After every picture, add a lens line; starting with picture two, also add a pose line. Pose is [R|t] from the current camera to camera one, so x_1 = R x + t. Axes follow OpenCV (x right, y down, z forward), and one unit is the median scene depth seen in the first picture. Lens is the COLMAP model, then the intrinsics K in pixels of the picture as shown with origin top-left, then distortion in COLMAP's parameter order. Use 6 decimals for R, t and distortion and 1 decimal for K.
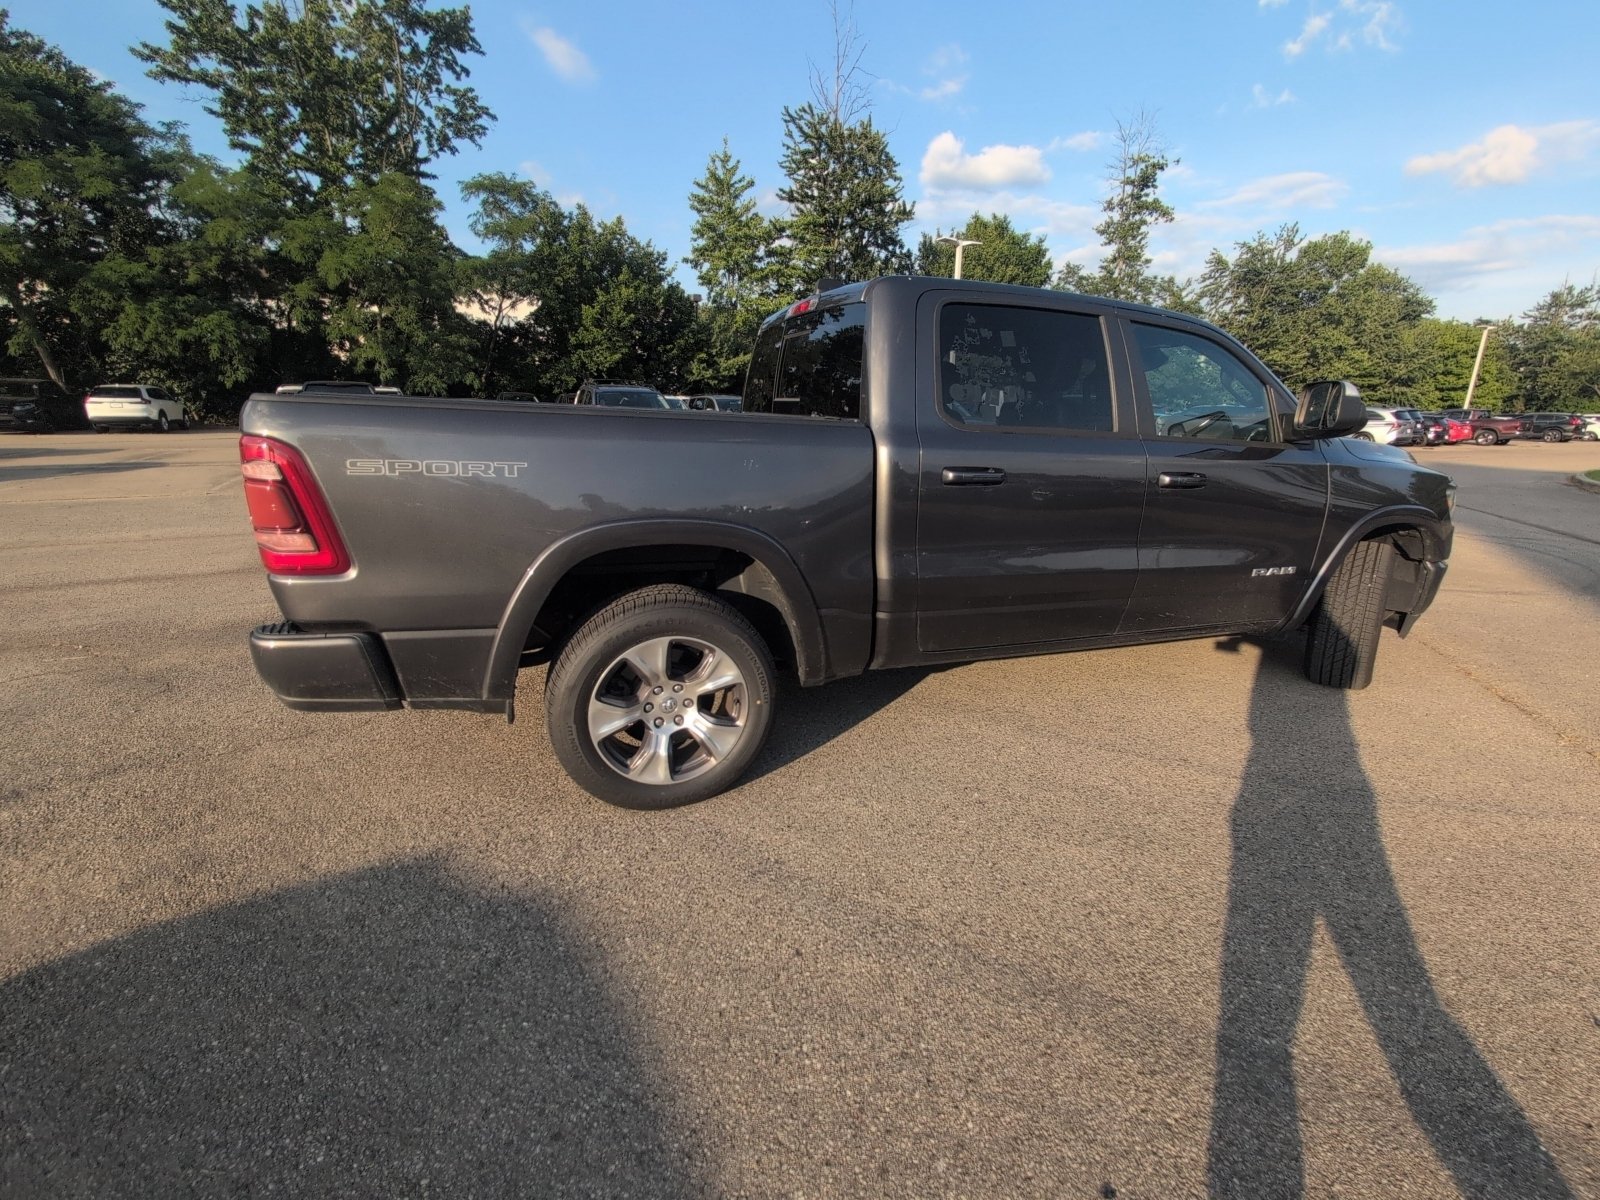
lens RADIAL K [[679.5, 0, 800.7], [0, 679.5, 604.4], [0, 0, 1]] dist [-0.000761, 0.000682]
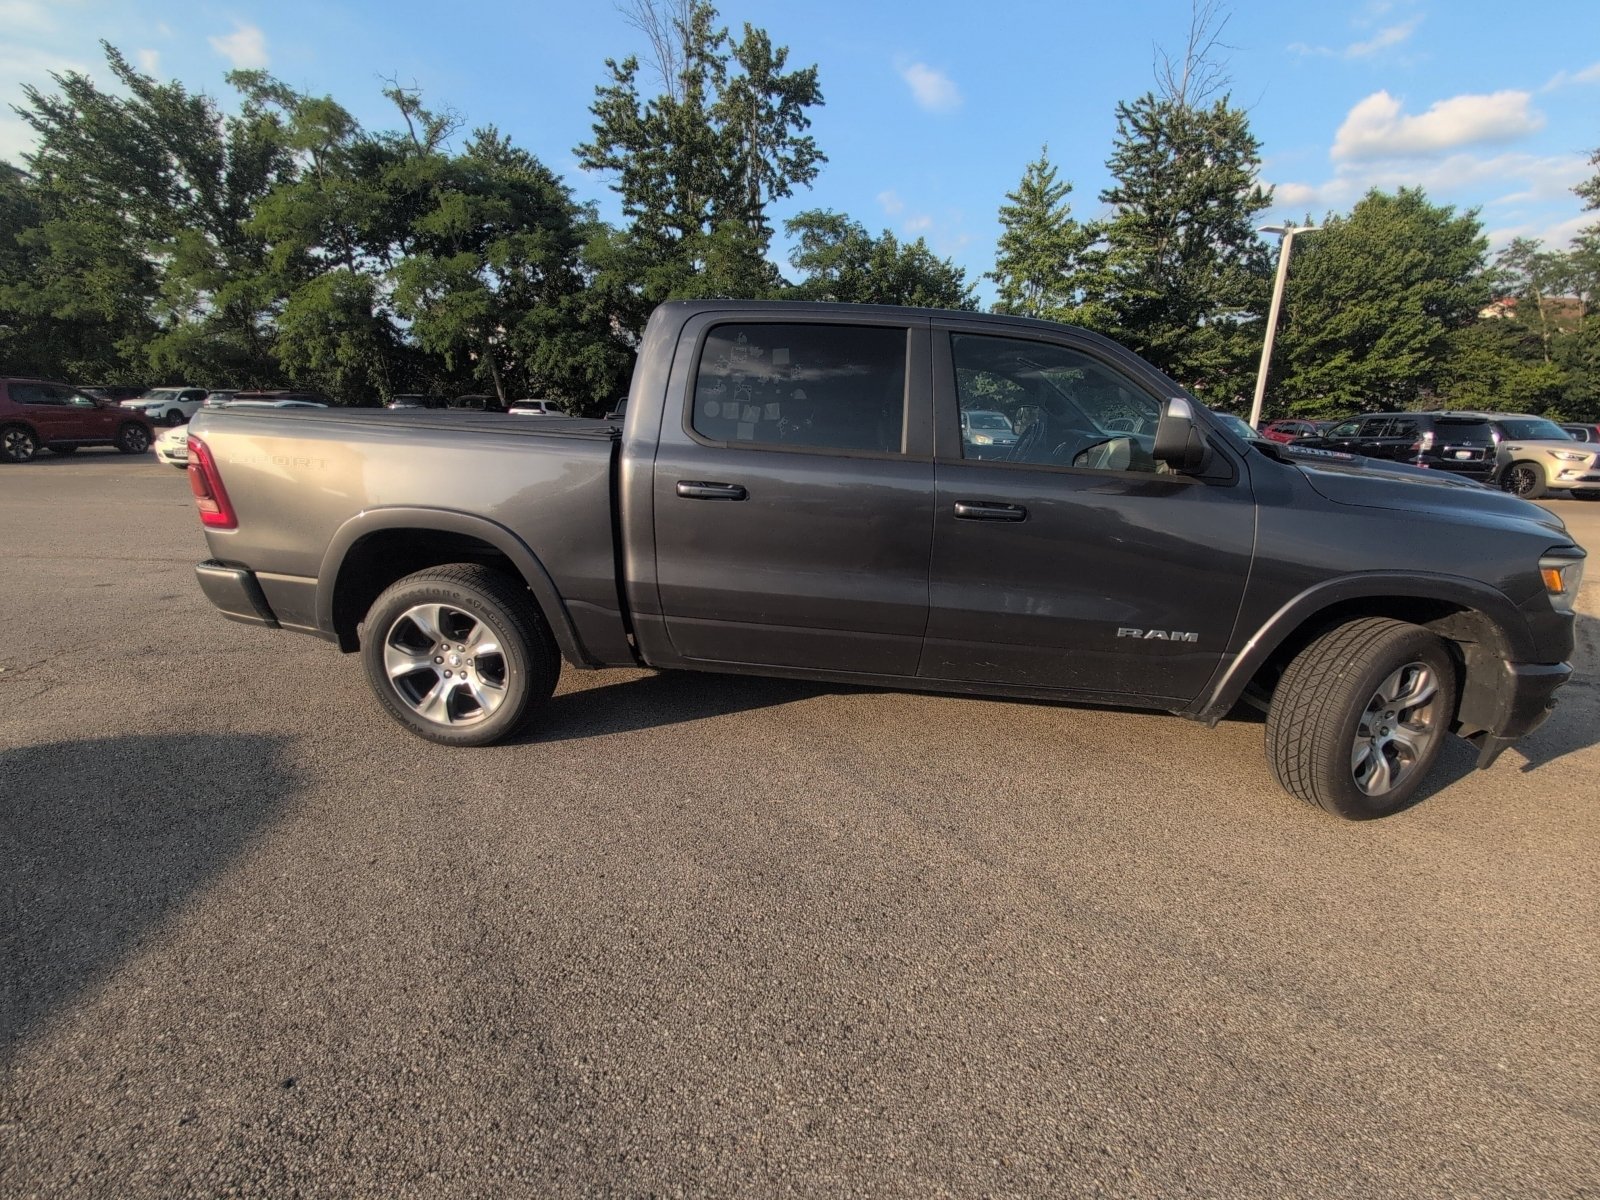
lens RADIAL K [[679.5, 0, 800.7], [0, 679.5, 604.4], [0, 0, 1]] dist [-0.000761, 0.000682]
pose [[0.902087, 0.124800, -0.413114, 0.060322], [-0.132856, 0.991092, 0.009296, -0.003371], [0.410594, 0.046499, 0.910632, 0.009185]]
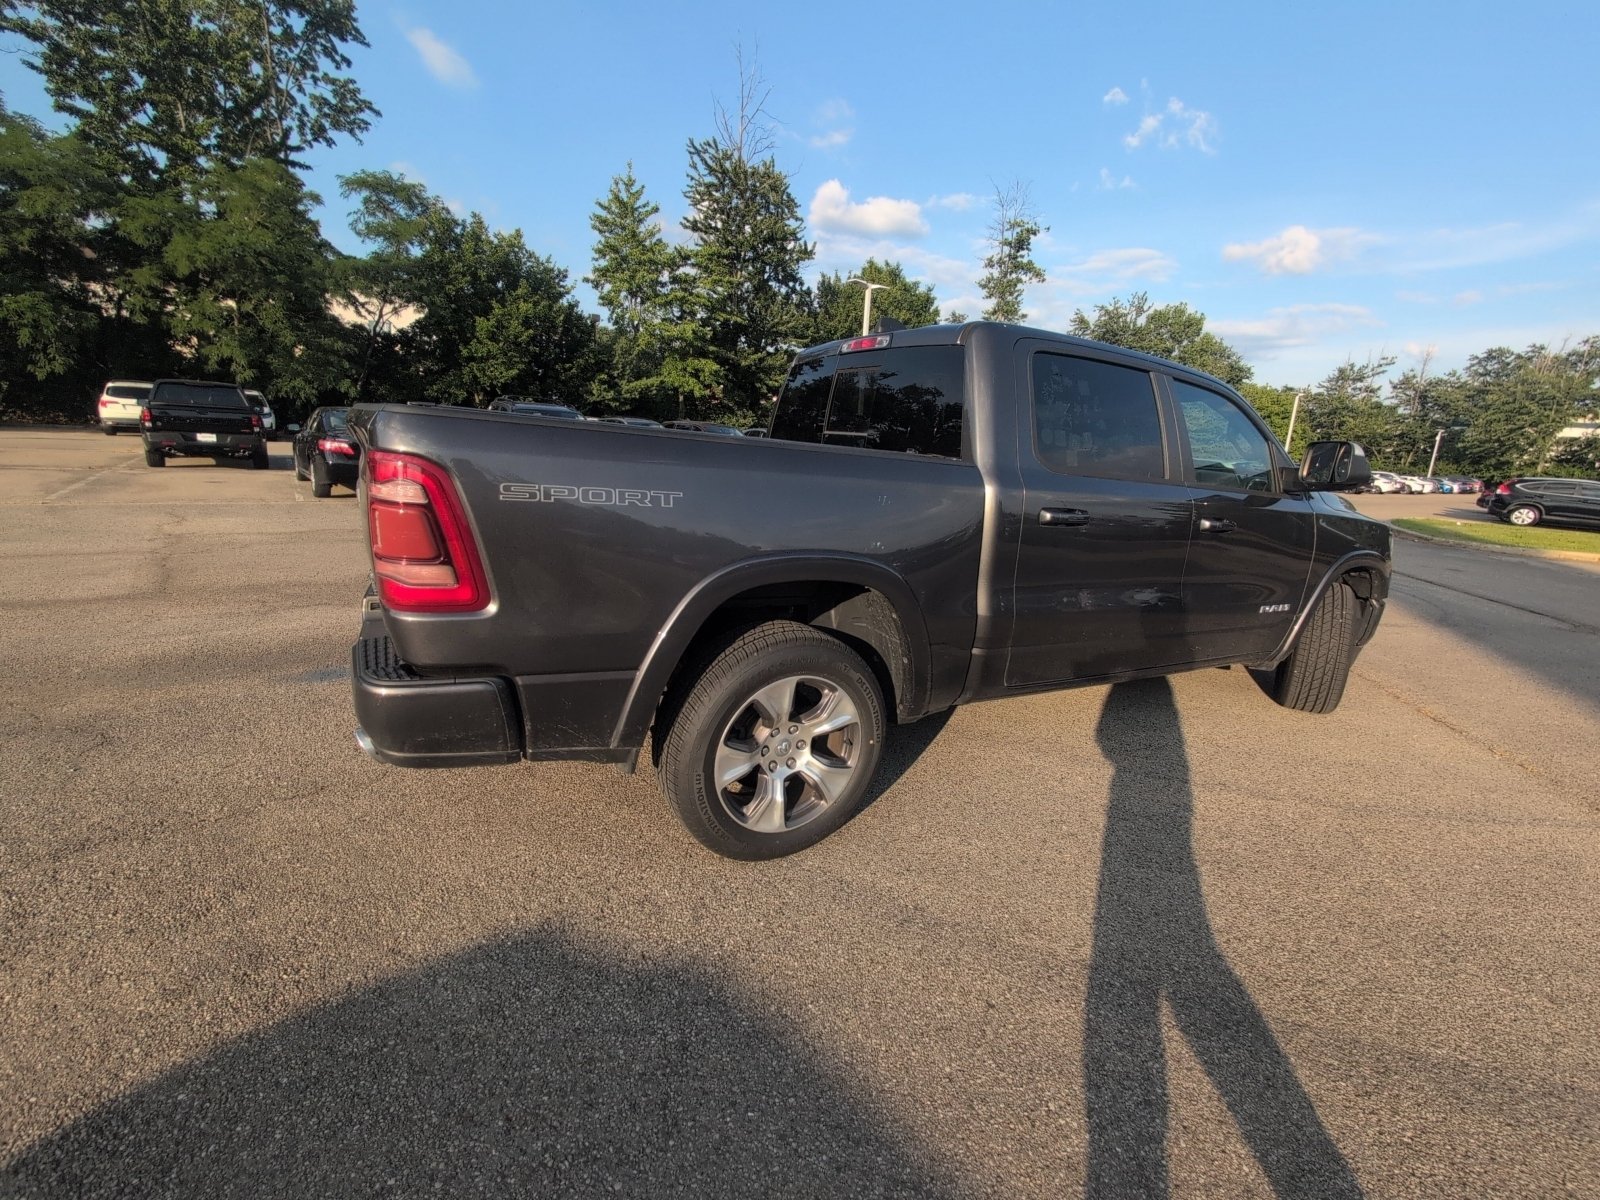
lens RADIAL K [[679.5, 0, 800.7], [0, 679.5, 604.4], [0, 0, 1]] dist [-0.000761, 0.000682]
pose [[0.986685, 0.006814, 0.162498, -0.022729], [-0.000496, 0.999243, -0.038888, -0.001070], [-0.162640, 0.038290, 0.985942, 0.003456]]
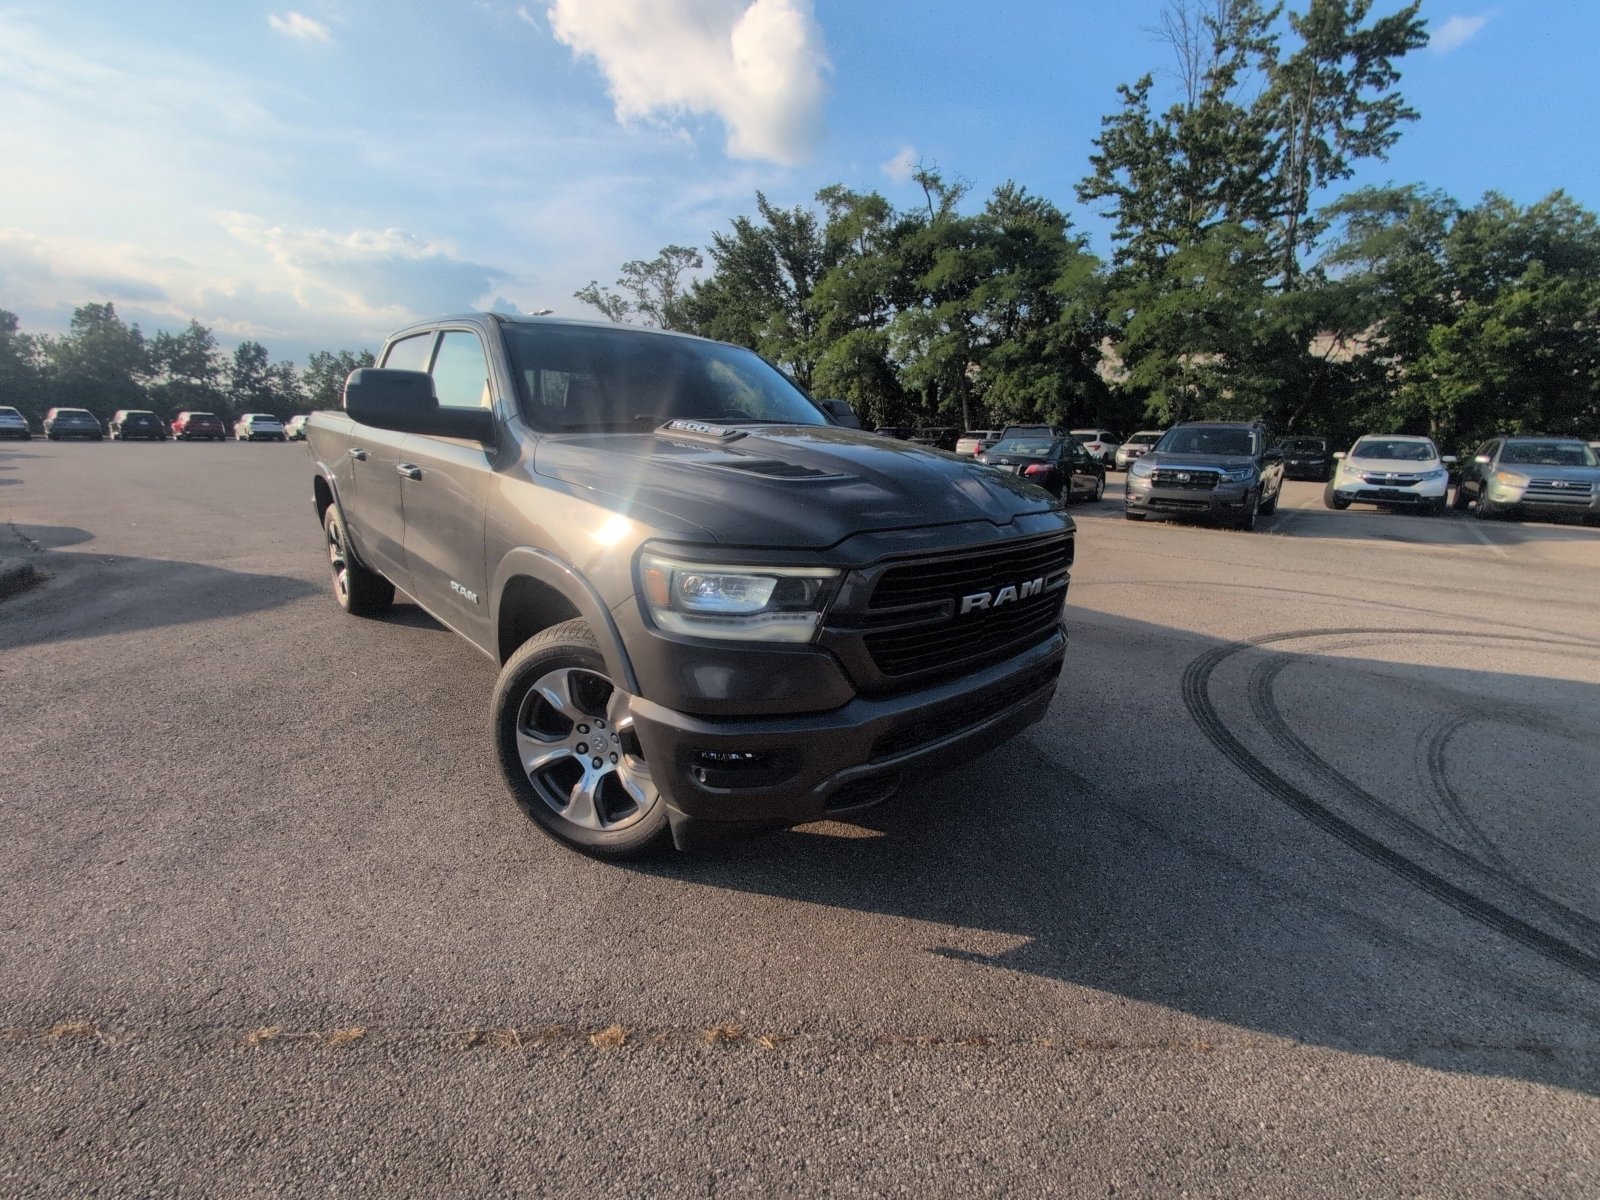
lens RADIAL K [[681.5, 0, 800.5], [0, 681.5, 604.8], [0, 0, 1]] dist [-0.001006, 0.000149]
pose [[0.380125, 0.220140, -0.898356, 0.152885], [-0.279707, 0.953147, 0.115213, -0.023483], [0.881629, 0.207481, 0.423890, 0.094680]]
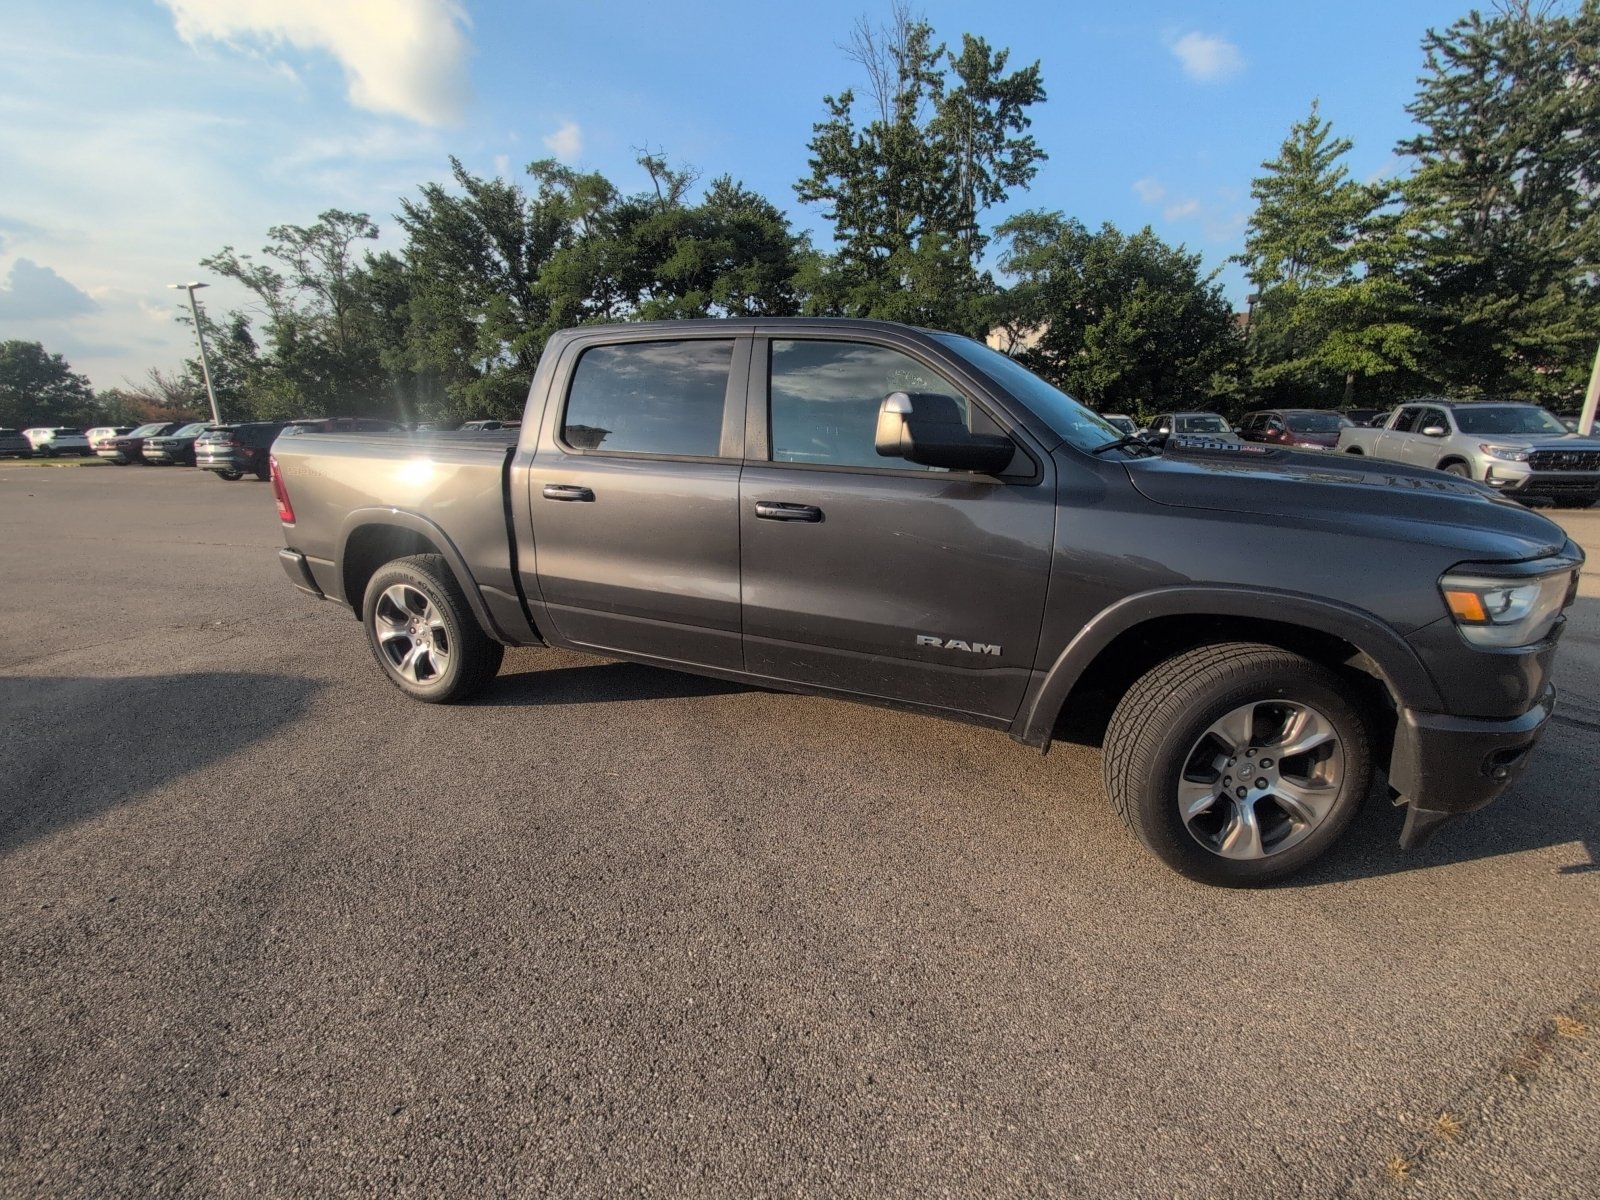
lens RADIAL K [[680.2, 0, 800.6], [0, 680.2, 604.3], [0, 0, 1]] dist [-0.000838, 0.000546]
pose [[0.719330, 0.156316, -0.676853, 0.100279], [-0.176121, 0.983557, 0.039975, -0.008637], [0.671972, 0.090453, 0.735032, 0.030832]]
